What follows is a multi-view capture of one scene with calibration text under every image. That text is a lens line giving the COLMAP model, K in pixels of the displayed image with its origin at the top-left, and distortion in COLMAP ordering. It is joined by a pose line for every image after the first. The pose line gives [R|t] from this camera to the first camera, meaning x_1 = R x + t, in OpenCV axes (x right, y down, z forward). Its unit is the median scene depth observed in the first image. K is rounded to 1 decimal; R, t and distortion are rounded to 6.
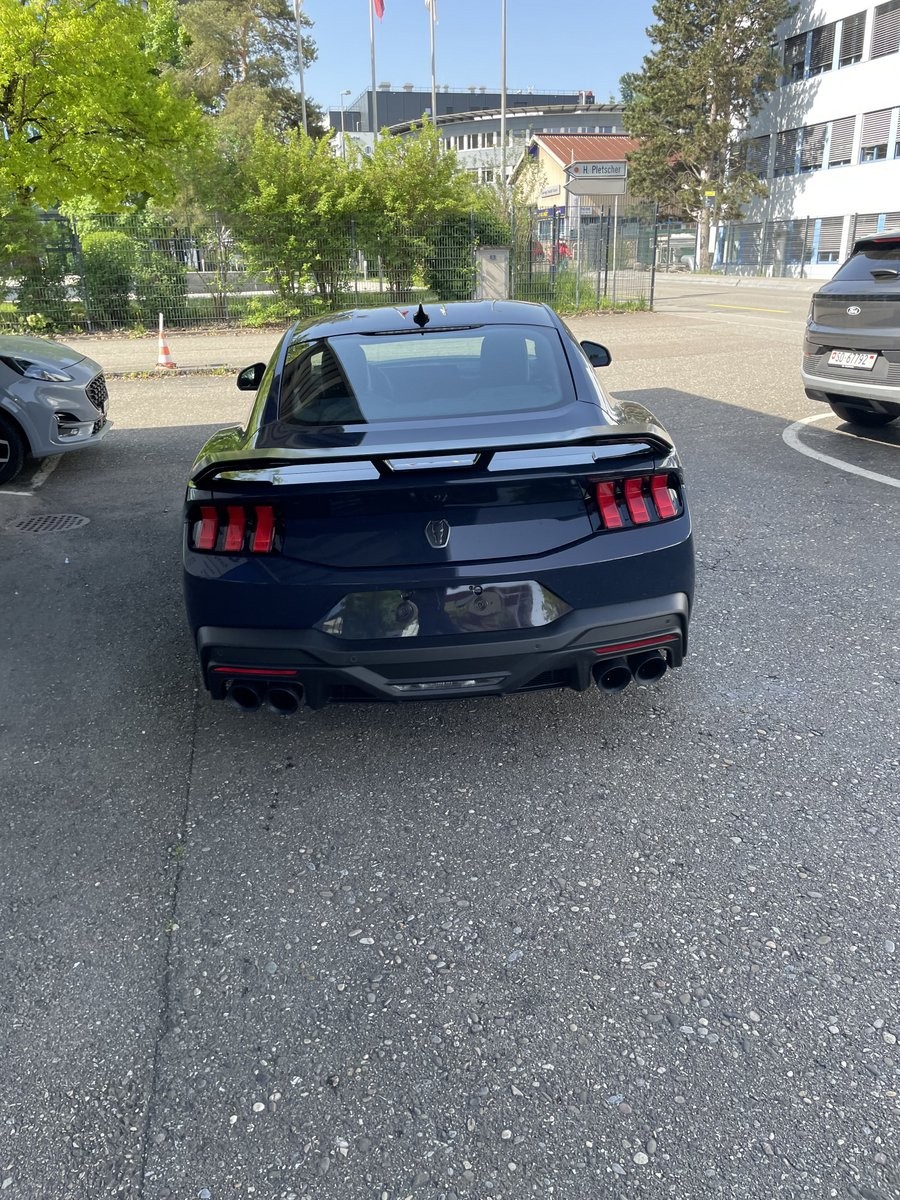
lens RADIAL K [[907.3, 0, 447.3], [0, 907.3, 598.5], [0, 0, 1]] dist [0.091264, -0.120653]
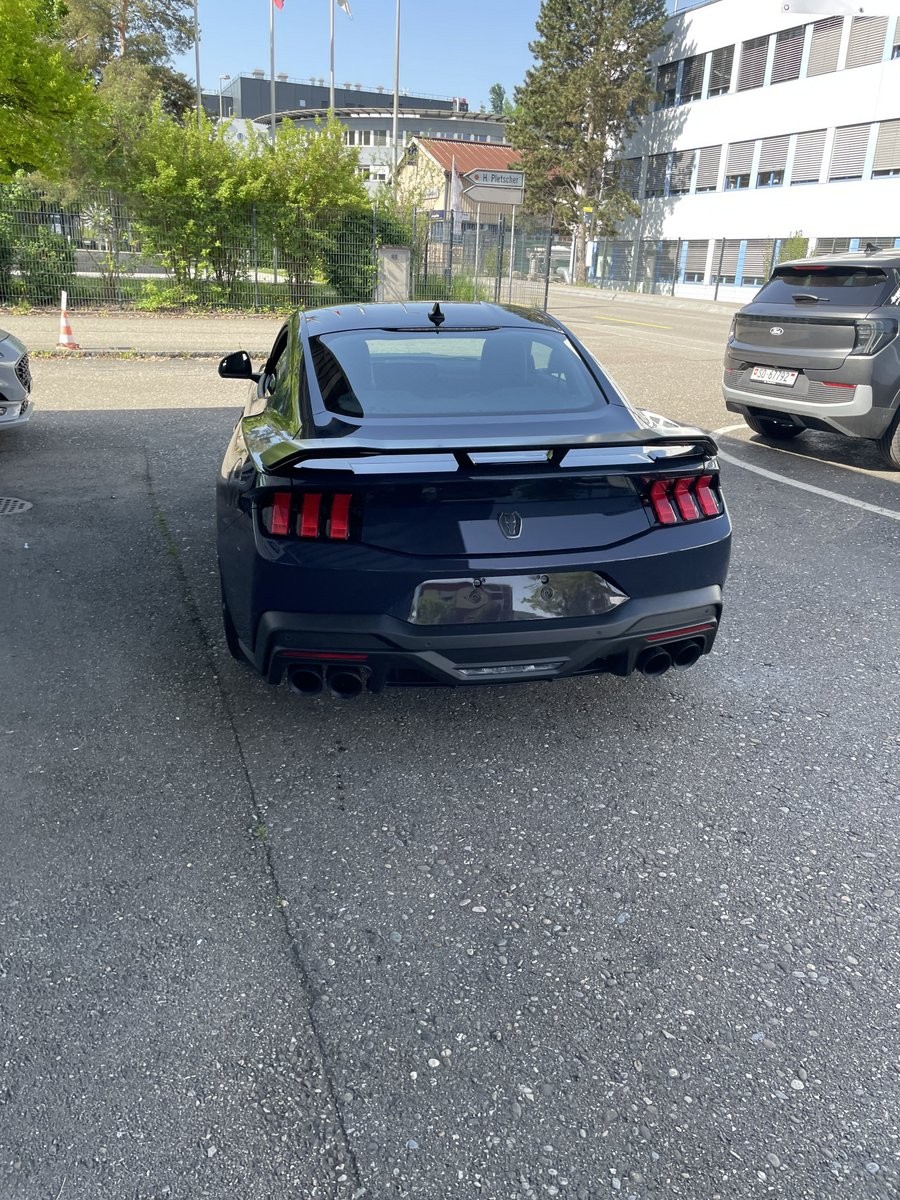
lens RADIAL K [[907.3, 0, 446.9], [0, 907.3, 591.2], [0, 0, 1]] dist [0.091264, -0.120653]
pose [[0.989365, 0.014394, 0.144740, -0.186940], [-0.013565, 0.999885, -0.006715, 0.011030], [-0.144820, 0.004680, 0.989447, -0.023051]]
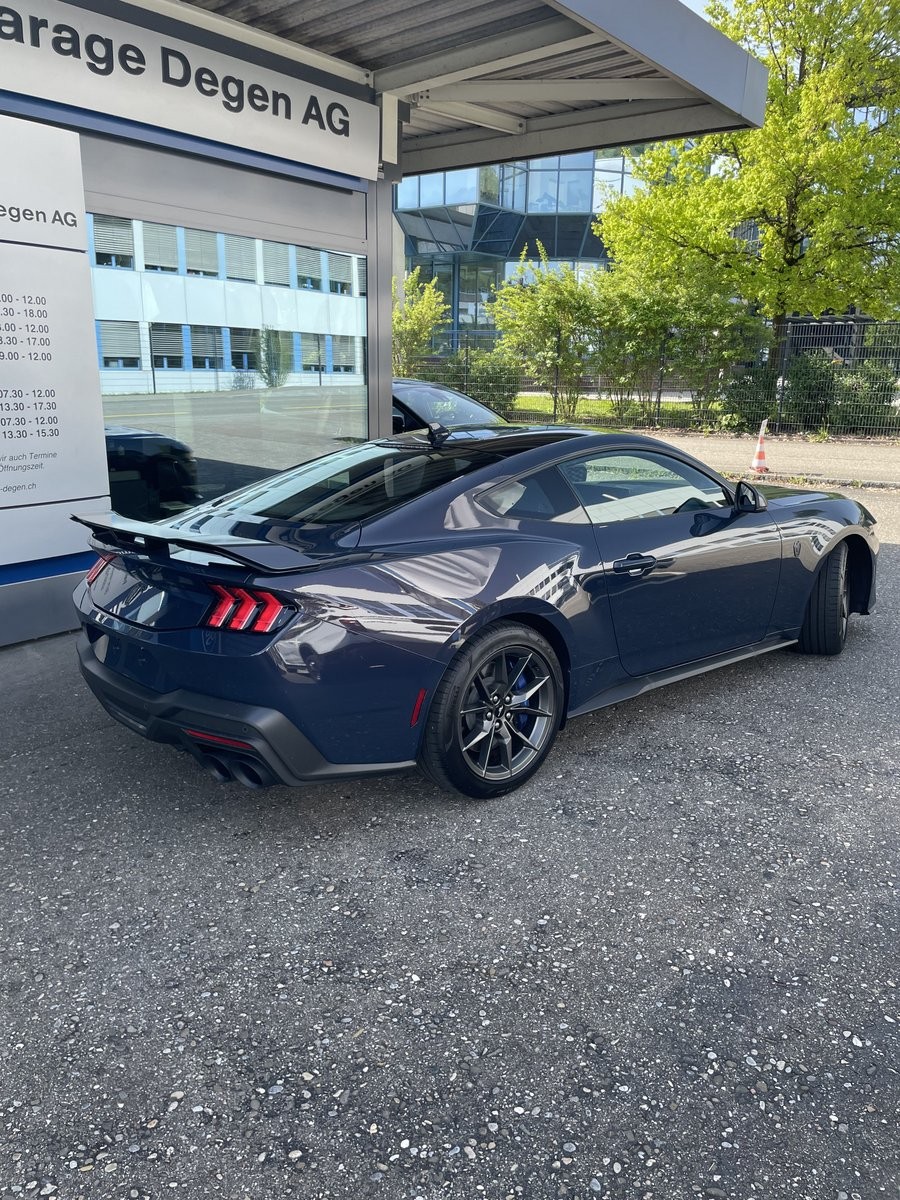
lens RADIAL K [[907.3, 0, 448.1], [0, 907.3, 607.1], [0, 0, 1]] dist [0.091264, -0.120653]
pose [[0.637226, 0.224245, -0.737331, 0.954616], [-0.289552, 0.956301, 0.040599, -0.185065], [0.714214, 0.187625, 0.674311, 0.368222]]
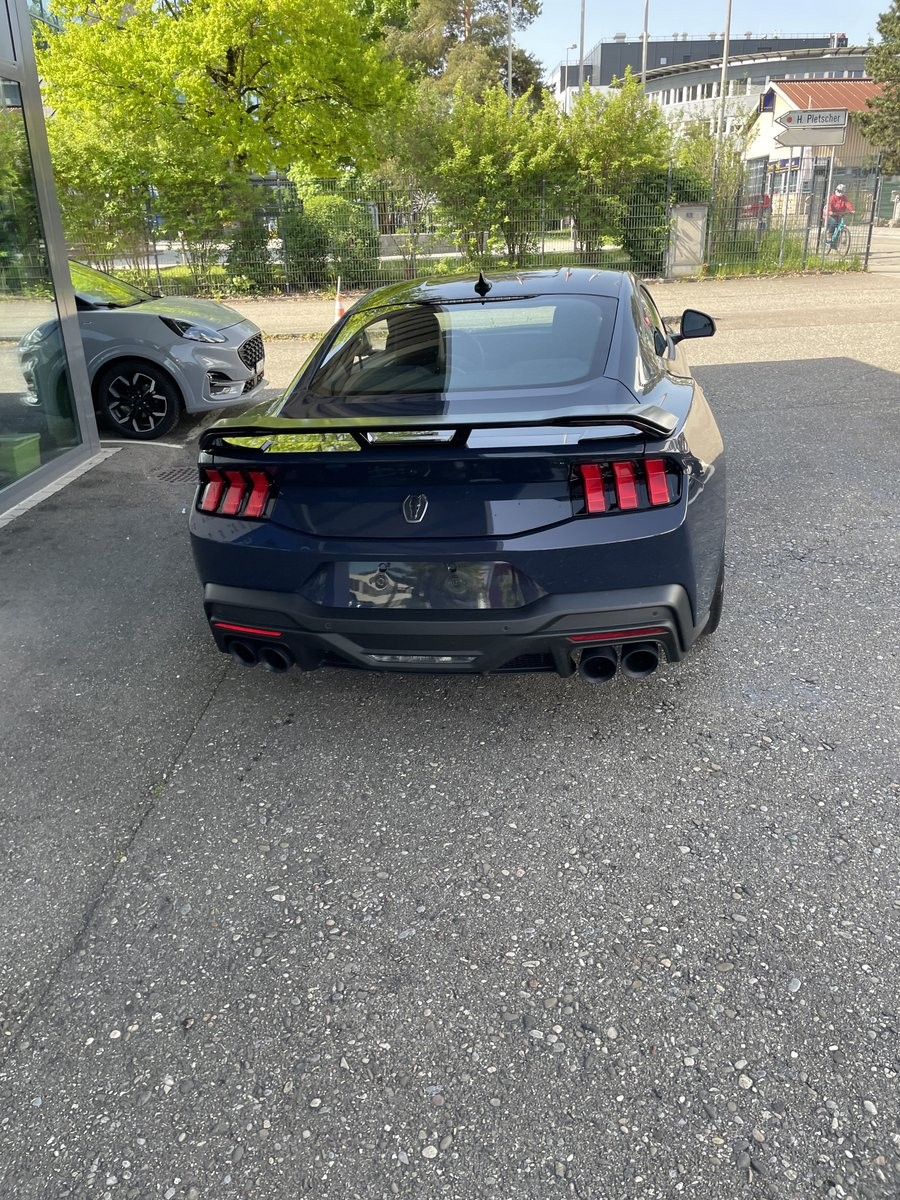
lens RADIAL K [[907.3, 0, 447.7], [0, 907.3, 586.2], [0, 0, 1]] dist [0.091264, -0.120653]
pose [[0.974693, 0.073794, -0.211015, 0.193678], [-0.067977, 0.997083, 0.034698, -0.018150], [0.212960, -0.019476, 0.976867, 0.021924]]
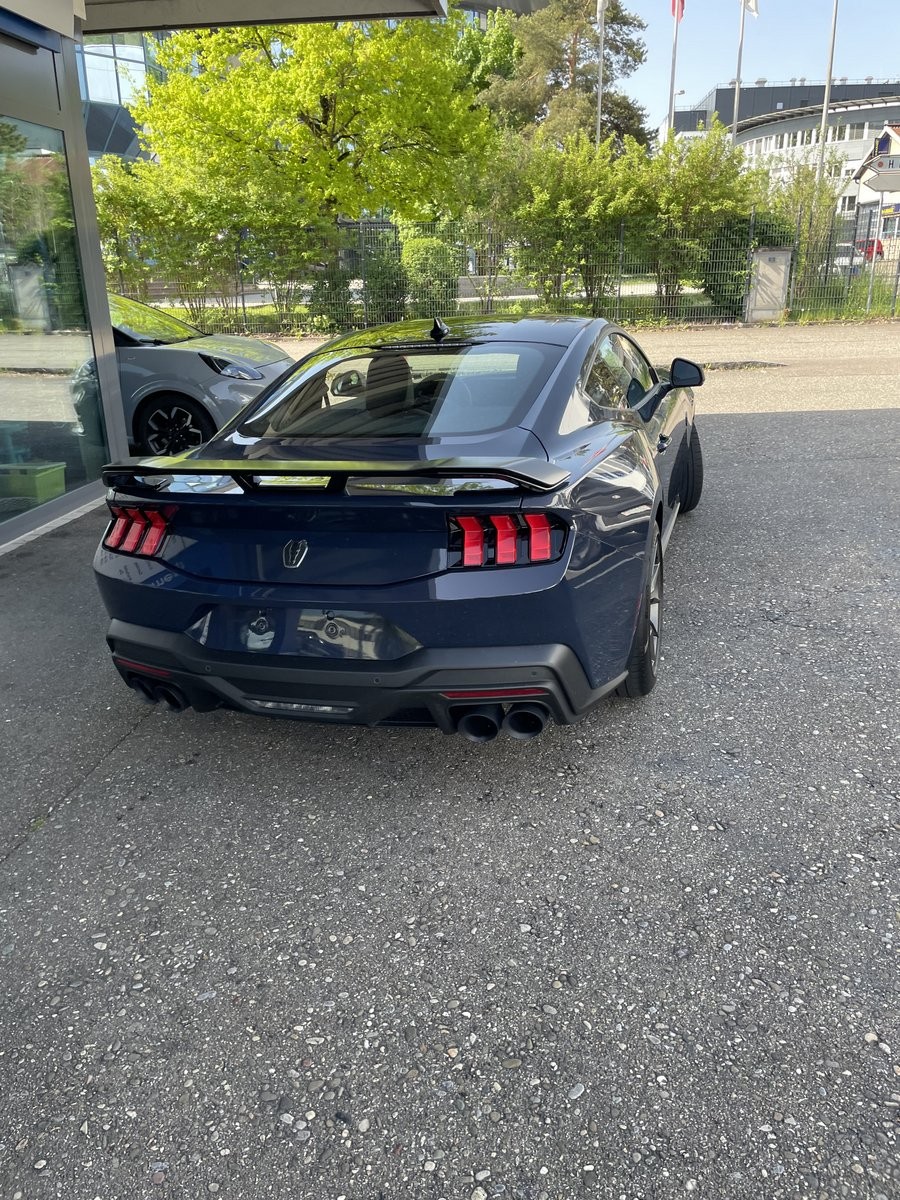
lens RADIAL K [[907.3, 0, 447.2], [0, 907.3, 583.9], [0, 0, 1]] dist [0.091264, -0.120653]
pose [[0.943635, 0.108289, -0.312773, 0.367221], [-0.113019, 0.993588, 0.003025, -0.048419], [0.311095, 0.032495, 0.949823, 0.088746]]
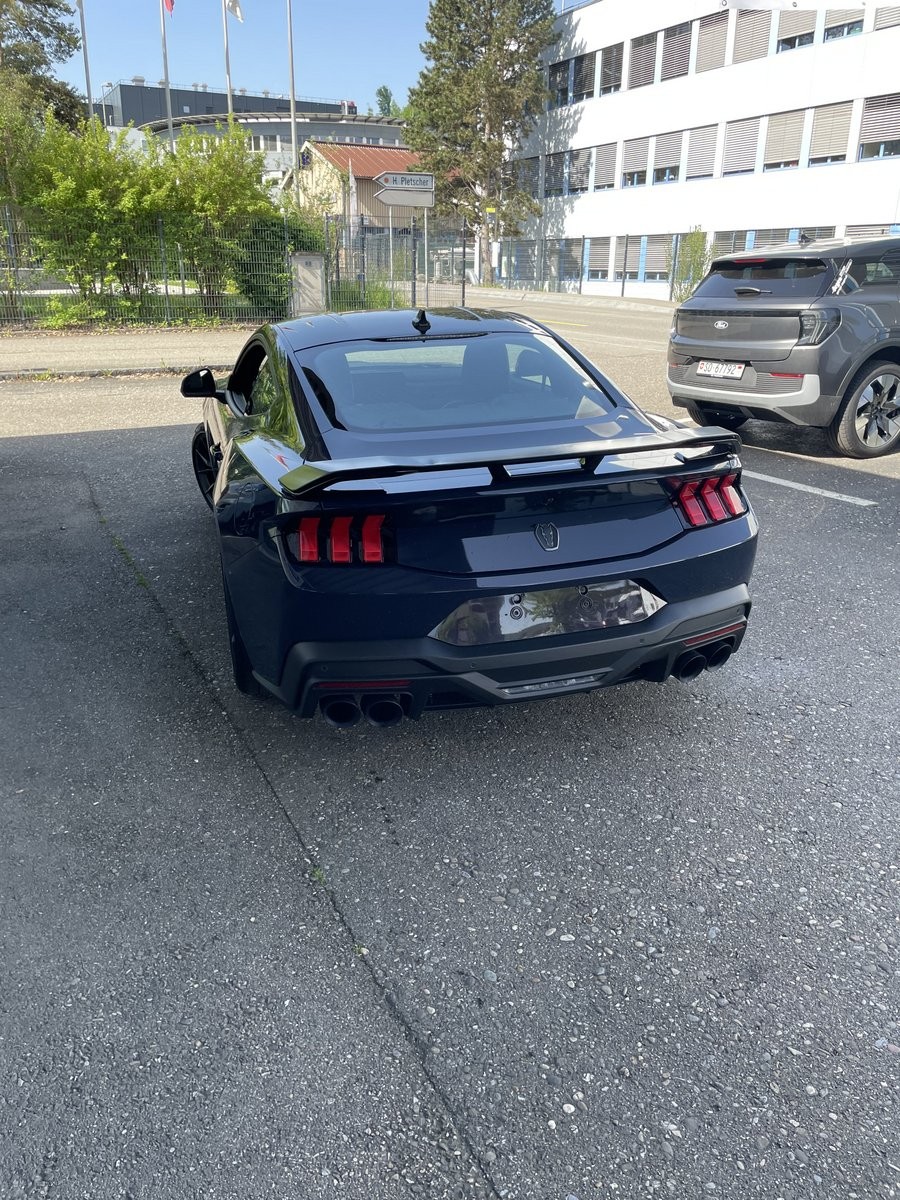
lens RADIAL K [[907.3, 0, 447.0], [0, 907.3, 603.9], [0, 0, 1]] dist [0.091264, -0.120653]
pose [[0.971856, -0.052870, 0.229568, -0.286187], [0.053436, 0.998564, 0.003753, -0.004668], [-0.229436, 0.008620, 0.973285, 0.025410]]
